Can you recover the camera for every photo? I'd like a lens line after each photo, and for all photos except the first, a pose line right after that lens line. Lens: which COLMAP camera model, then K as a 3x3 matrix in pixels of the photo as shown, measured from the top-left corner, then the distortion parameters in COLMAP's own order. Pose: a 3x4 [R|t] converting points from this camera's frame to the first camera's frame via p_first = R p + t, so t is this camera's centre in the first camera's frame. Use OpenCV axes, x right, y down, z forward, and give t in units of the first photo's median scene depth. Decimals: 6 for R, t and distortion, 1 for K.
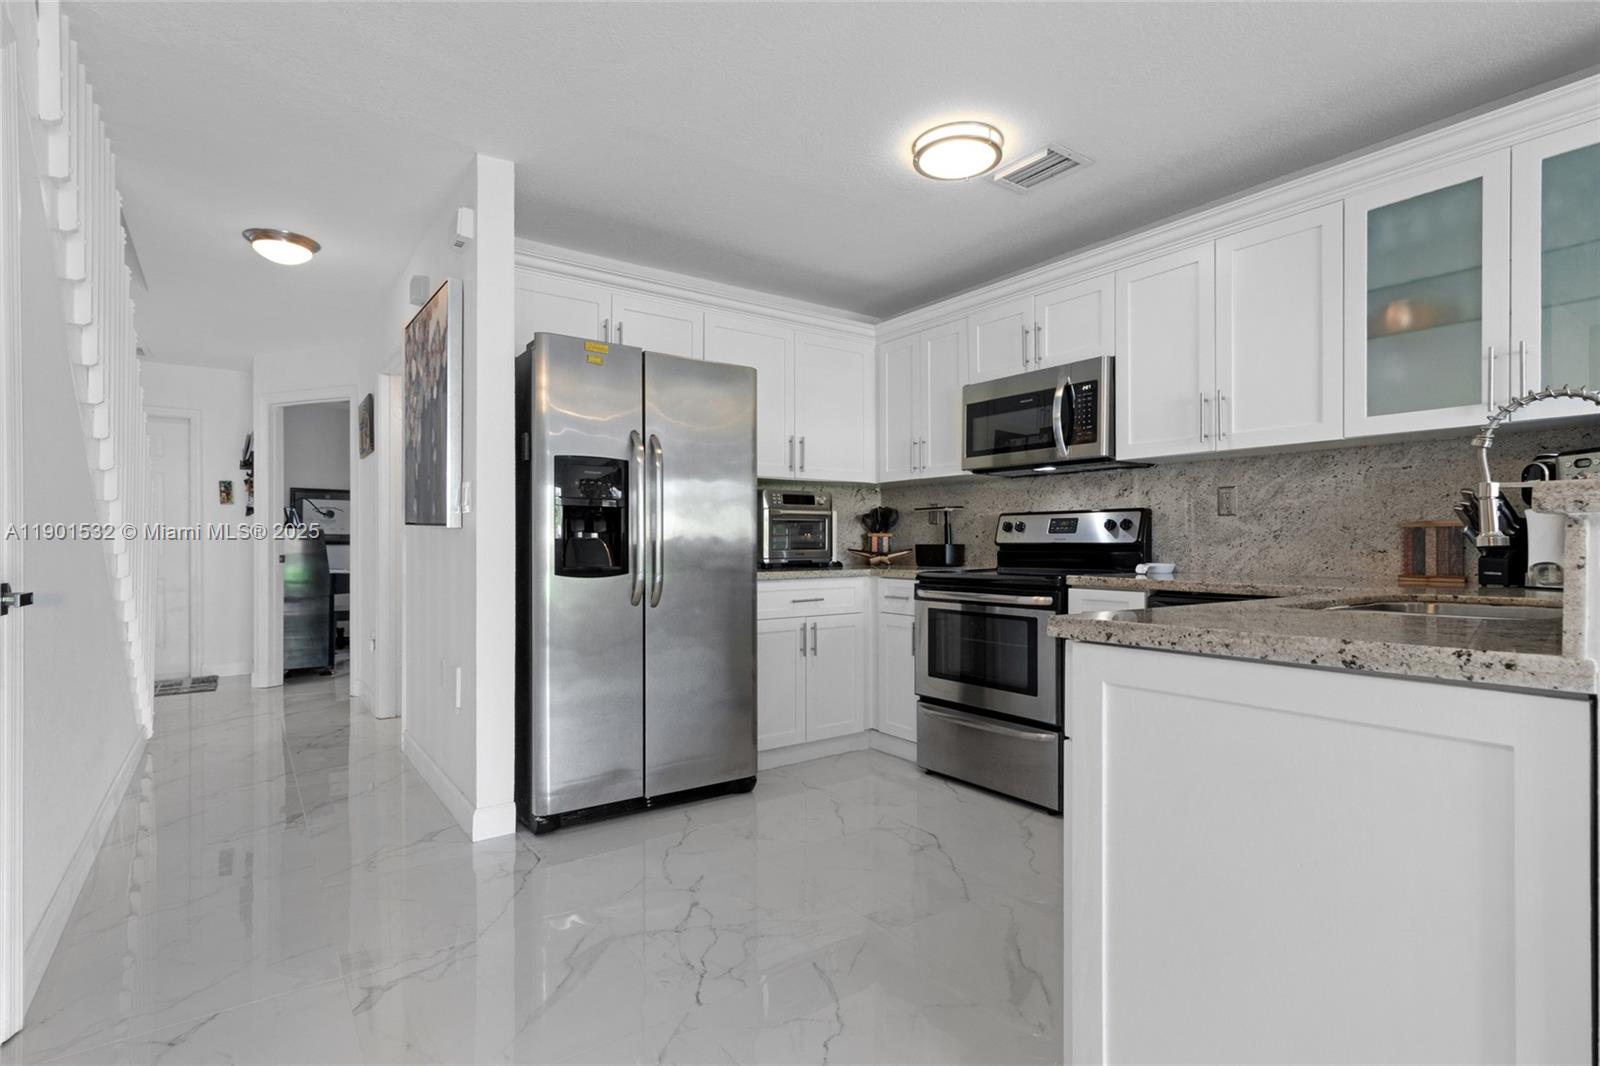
lens RADIAL K [[778.8, 0, 792.6], [0, 778.8, 540.4], [0, 0, 1]] dist [0.000101, -0.000108]
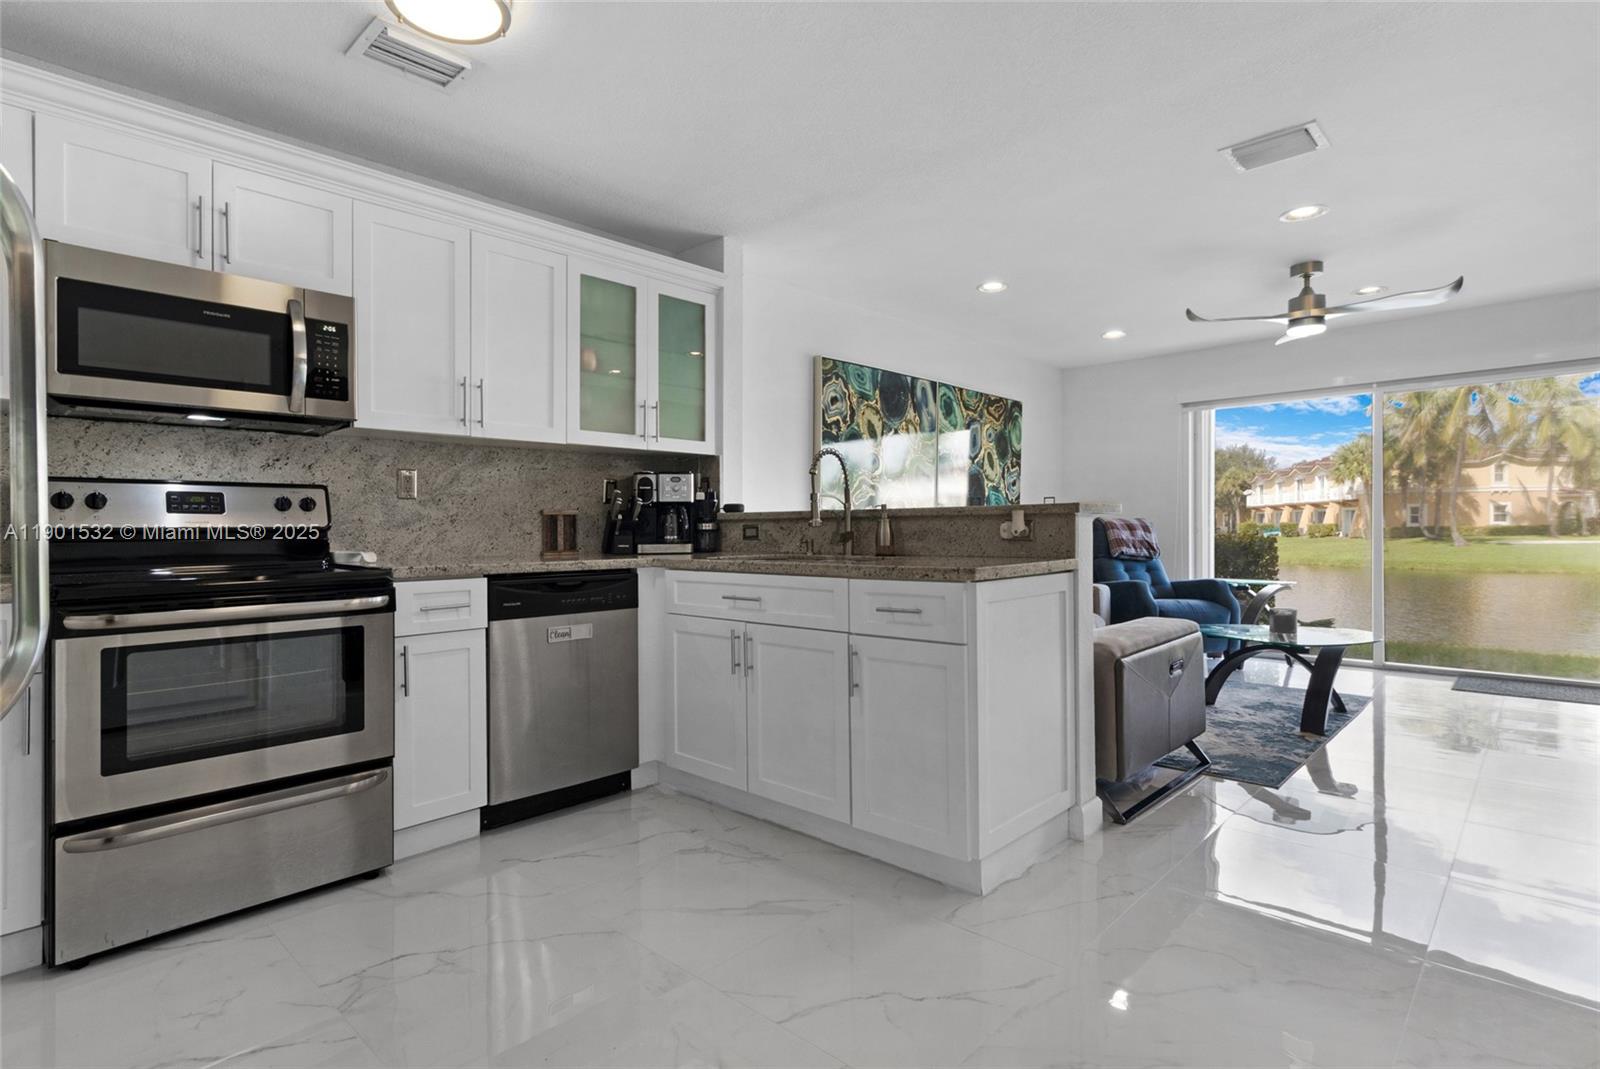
lens RADIAL K [[790.4, 0, 799.7], [0, 790.4, 512.1], [0, 0, 1]] dist [-0.023523, -0.000297]
pose [[-0.196062, 0.018196, 0.980423, -0.544193], [0.000948, 0.999831, -0.018367, 0.003353], [-0.980591, -0.002672, -0.196046, 0.775739]]
